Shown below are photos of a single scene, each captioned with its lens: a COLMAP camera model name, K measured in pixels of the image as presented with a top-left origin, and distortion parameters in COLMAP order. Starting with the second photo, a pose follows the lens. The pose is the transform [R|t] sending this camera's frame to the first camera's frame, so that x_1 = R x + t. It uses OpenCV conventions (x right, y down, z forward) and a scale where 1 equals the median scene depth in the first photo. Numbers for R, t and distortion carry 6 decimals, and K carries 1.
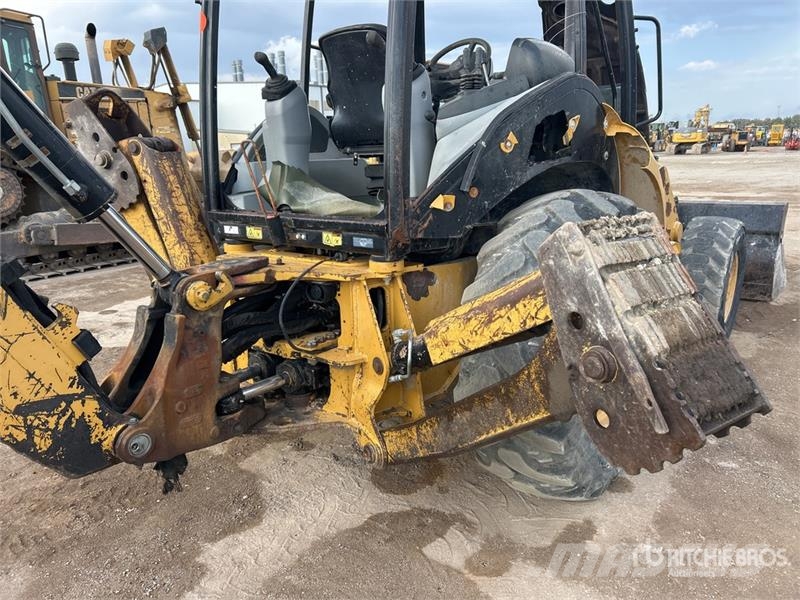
lens RADIAL K [[591.9, 0, 399.3], [0, 591.9, 291.0], [0, 0, 1]] dist [0.028652, -0.043872]
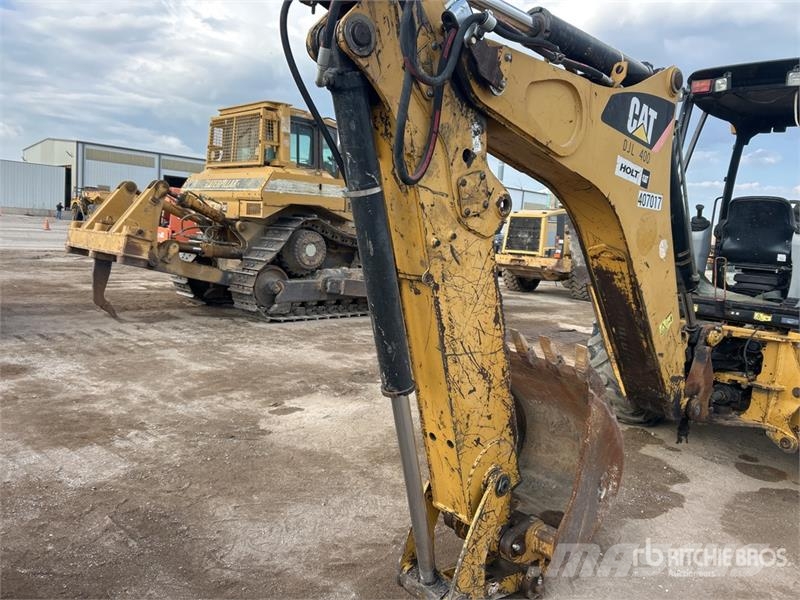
lens RADIAL K [[597.6, 0, 384.5], [0, 597.6, 293.2], [0, 0, 1]] dist [0.069470, -0.102144]
pose [[0.983670, 0.123021, -0.131372, -0.921526], [-0.139456, 0.982403, -0.124243, 0.205194], [0.113775, 0.140535, 0.983517, -0.827737]]
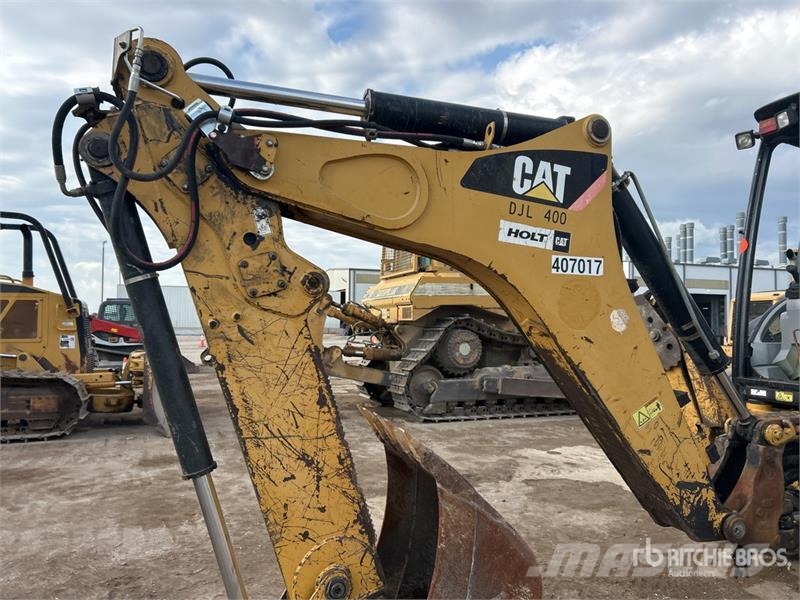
lens RADIAL K [[592.9, 0, 400.0], [0, 592.9, 300.0], [0, 0, 1]] dist [0.054650, -0.073042]
pose [[0.850559, 0.024634, -0.525303, -0.291137], [-0.164501, 0.961236, -0.221280, 0.134152], [0.499489, 0.274624, 0.821640, -0.585573]]
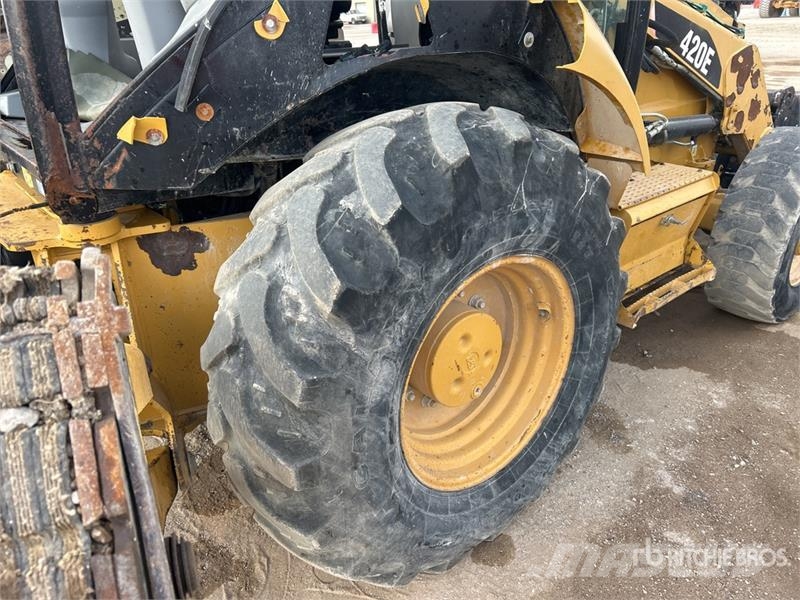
lens RADIAL K [[591.7, 0, 404.1], [0, 591.7, 294.4], [0, 0, 1]] dist [0.063762, -0.079878]
pose [[0.979934, 0.087419, -0.179131, 0.392041], [-0.048618, 0.976379, 0.210526, -0.112233], [0.193304, -0.197592, 0.961036, 0.395841]]
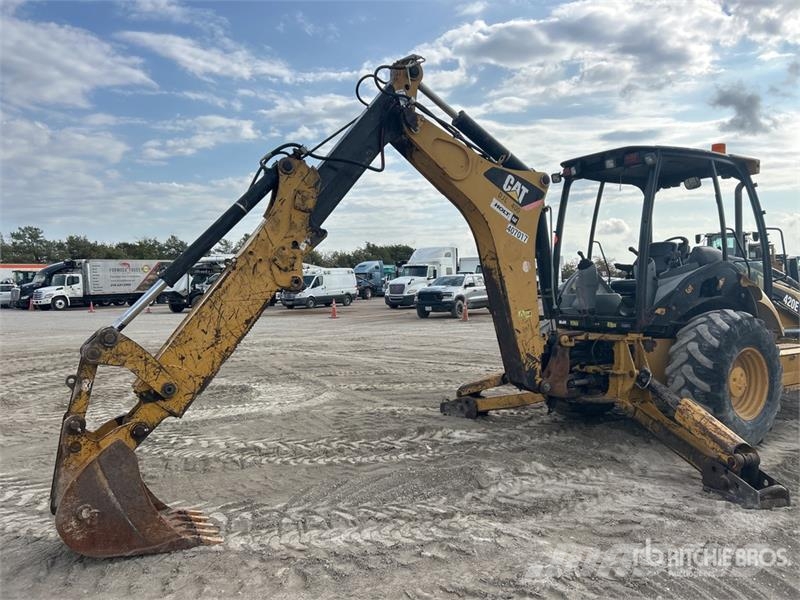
lens RADIAL K [[592.5, 0, 400.0], [0, 592.5, 300.0], [0, 0, 1]] dist [0.049951, -0.053688]
pose [[0.942429, 0.022916, -0.333619, -0.112573], [-0.090008, 0.978215, -0.187068, 0.342767], [0.322064, 0.206327, 0.923961, -1.561216]]
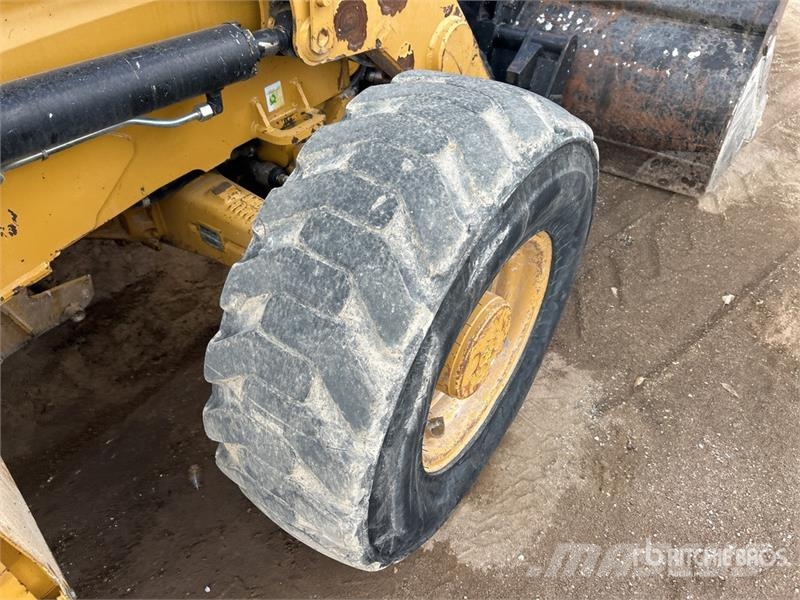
lens RADIAL K [[591.7, 0, 404.1], [0, 591.7, 294.4], [0, 0, 1]] dist [0.063762, -0.079878]
pose [[0.999160, -0.018006, 0.036816, 0.893465], [-0.002023, 0.875541, 0.483139, -0.297589], [-0.040933, -0.482808, 0.874769, 1.358265]]
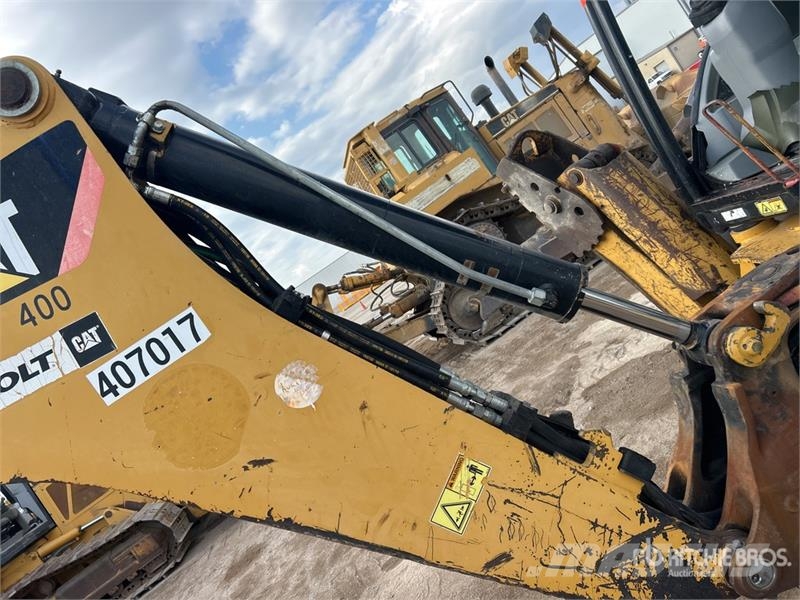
lens RADIAL K [[591.7, 0, 404.1], [0, 591.7, 294.4], [0, 0, 1]] dist [0.063762, -0.079878]
pose [[0.630590, -0.341953, -0.696724, -0.065615], [0.400370, 0.912363, -0.085423, -0.123216], [0.664876, -0.225080, 0.712235, 0.203368]]
